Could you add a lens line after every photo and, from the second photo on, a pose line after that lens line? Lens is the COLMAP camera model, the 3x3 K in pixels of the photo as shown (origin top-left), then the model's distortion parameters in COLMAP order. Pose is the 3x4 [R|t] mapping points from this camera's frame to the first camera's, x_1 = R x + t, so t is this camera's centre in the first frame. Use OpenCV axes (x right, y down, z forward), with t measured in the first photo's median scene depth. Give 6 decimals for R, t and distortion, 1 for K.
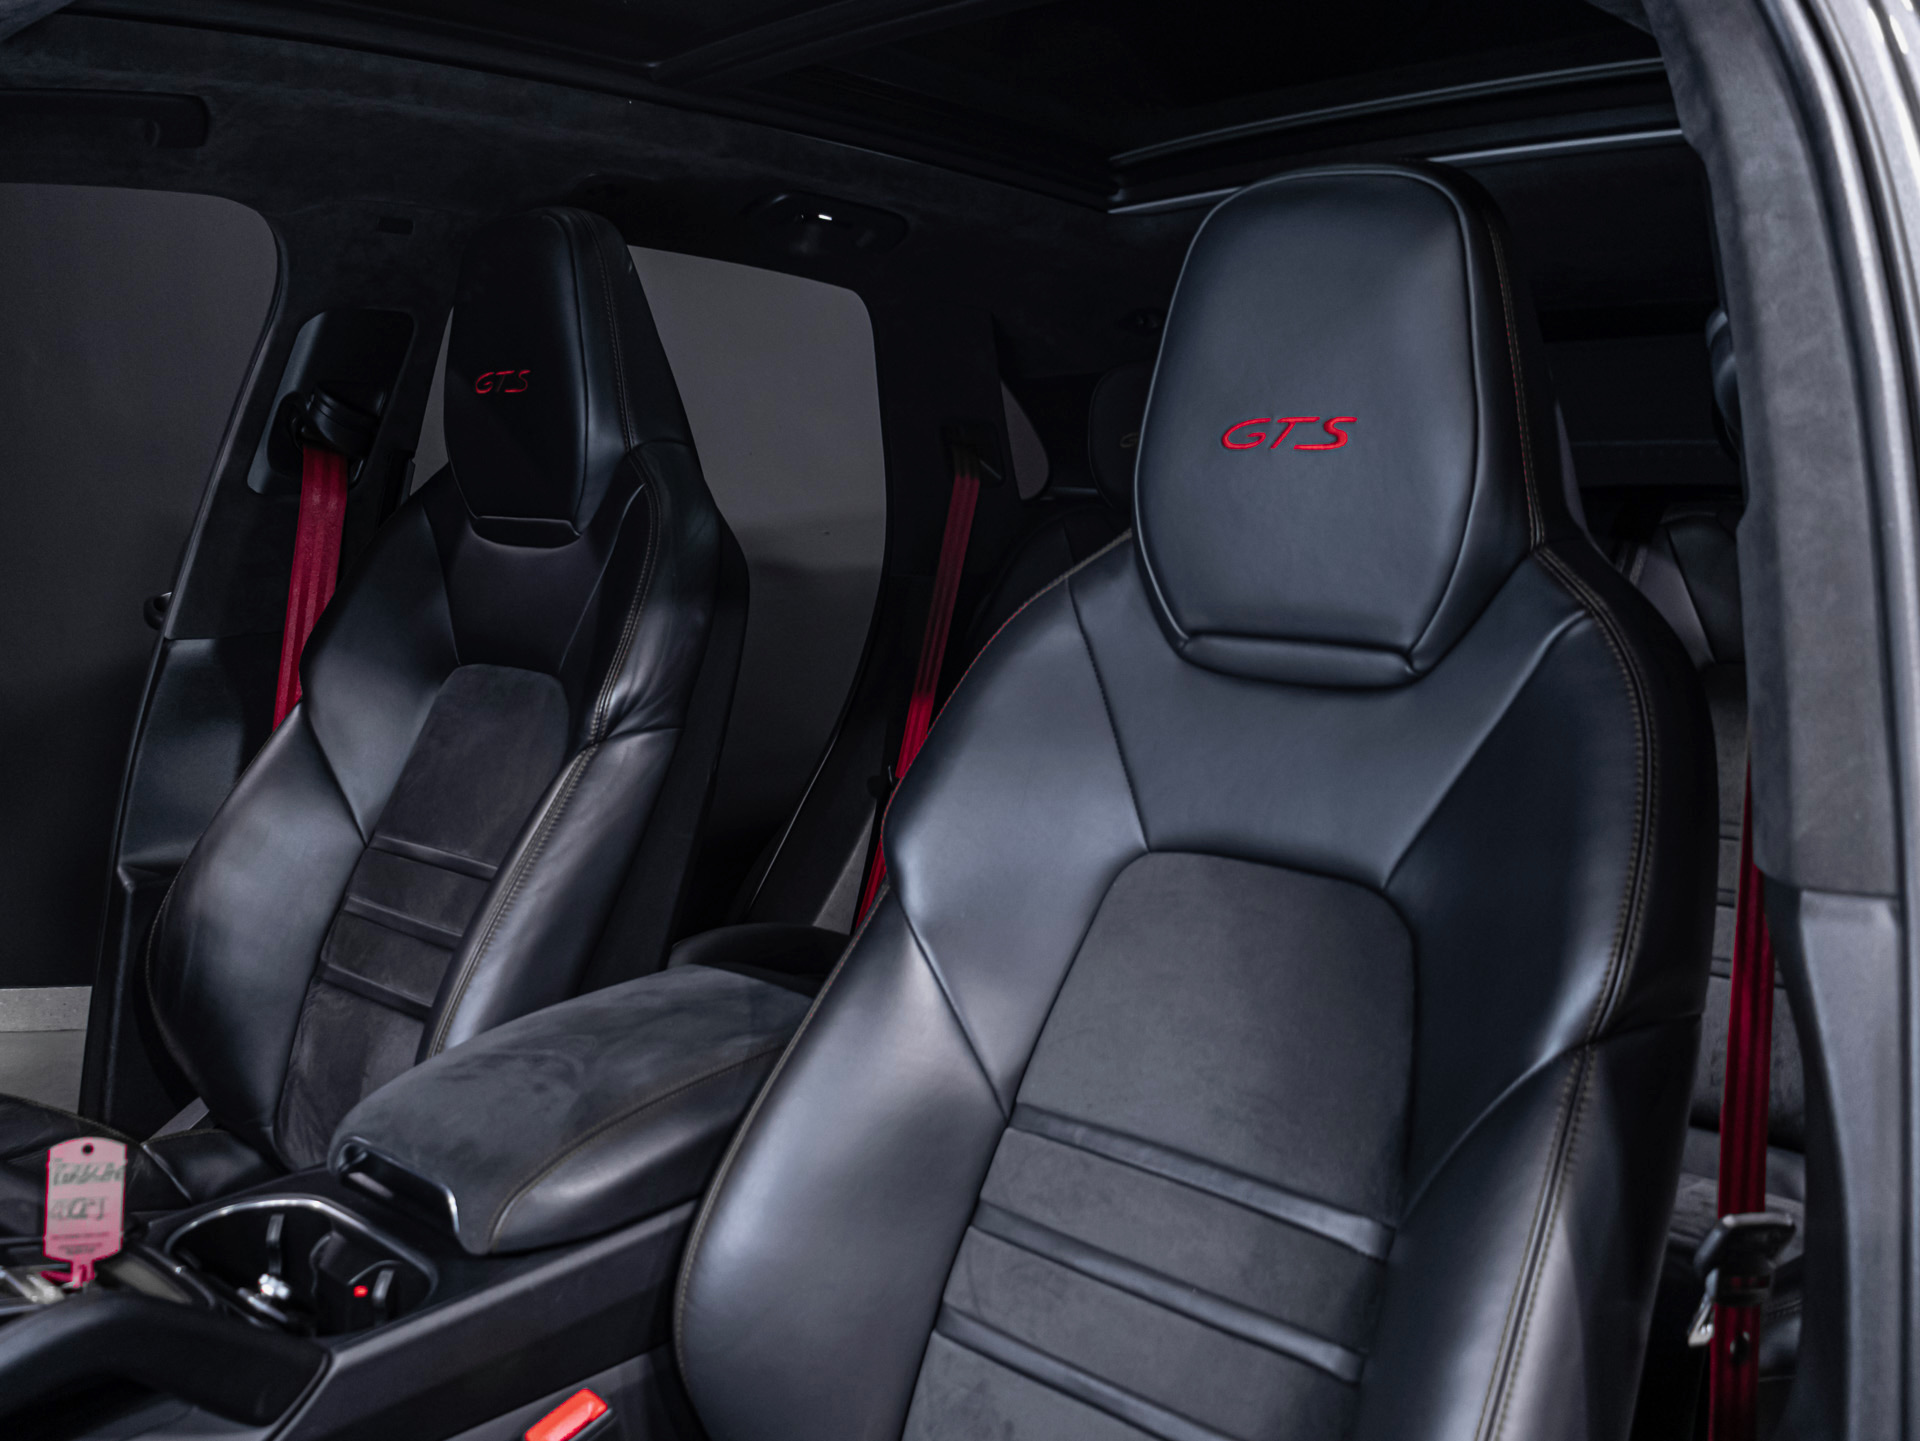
lens RADIAL K [[1730.9, 0, 965.6], [0, 1730.9, 724.8], [0, 0, 1]] dist [0.005134, 0.005269]
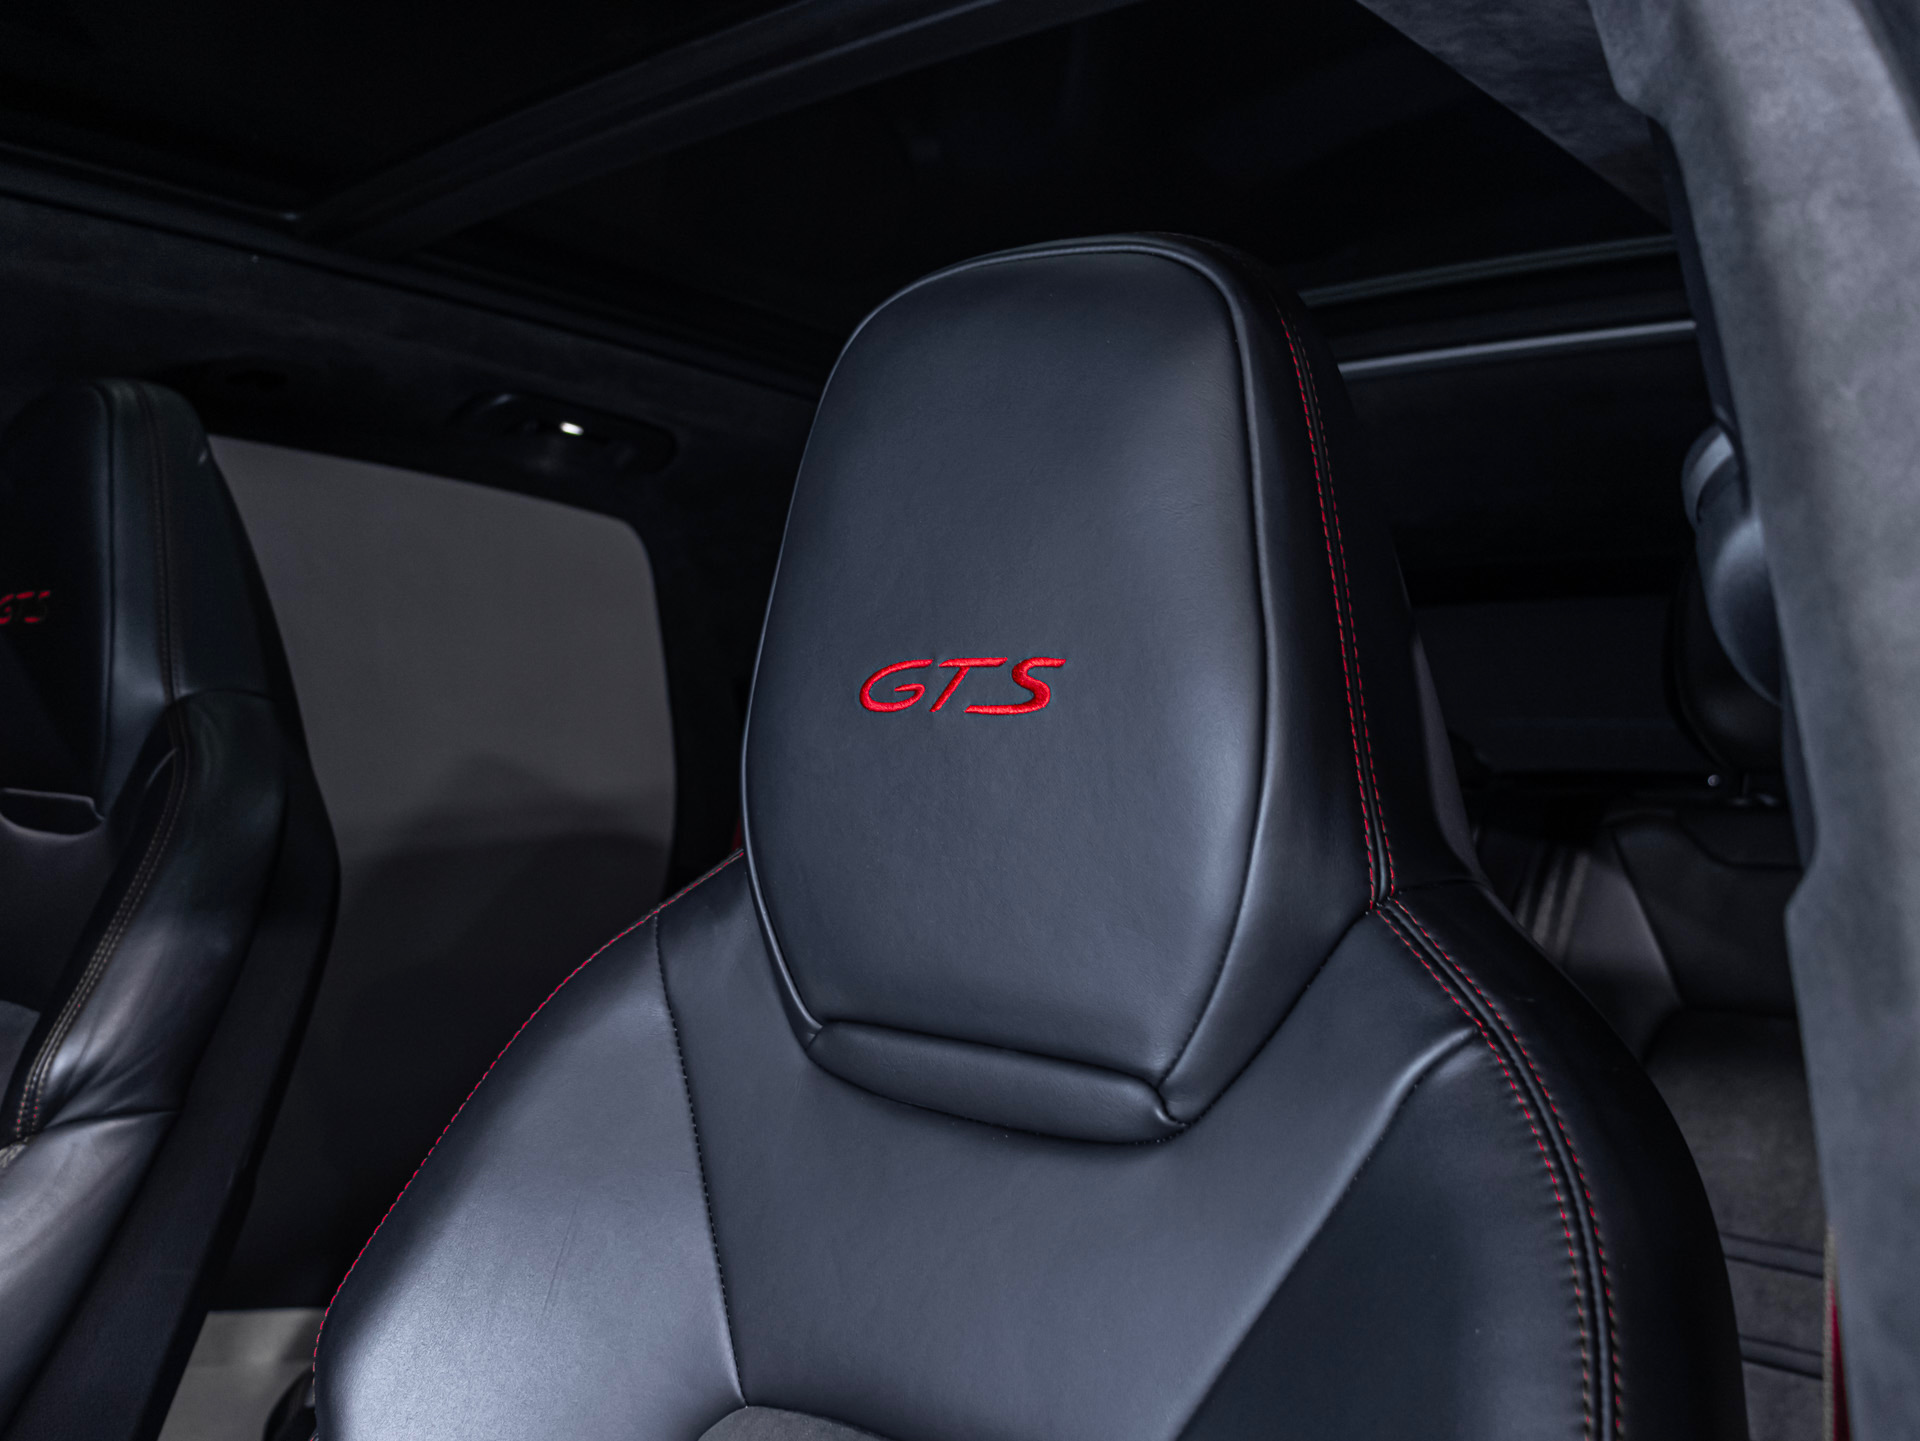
lens RADIAL K [[1730.9, 0, 955.9], [0, 1730.9, 721.7], [0, 0, 1]] dist [0.005134, 0.005269]
pose [[0.999610, 0.019302, 0.020182, 0.175859], [-0.015907, 0.987535, -0.156597, -0.067121], [-0.022953, 0.156214, 0.987456, 0.437980]]
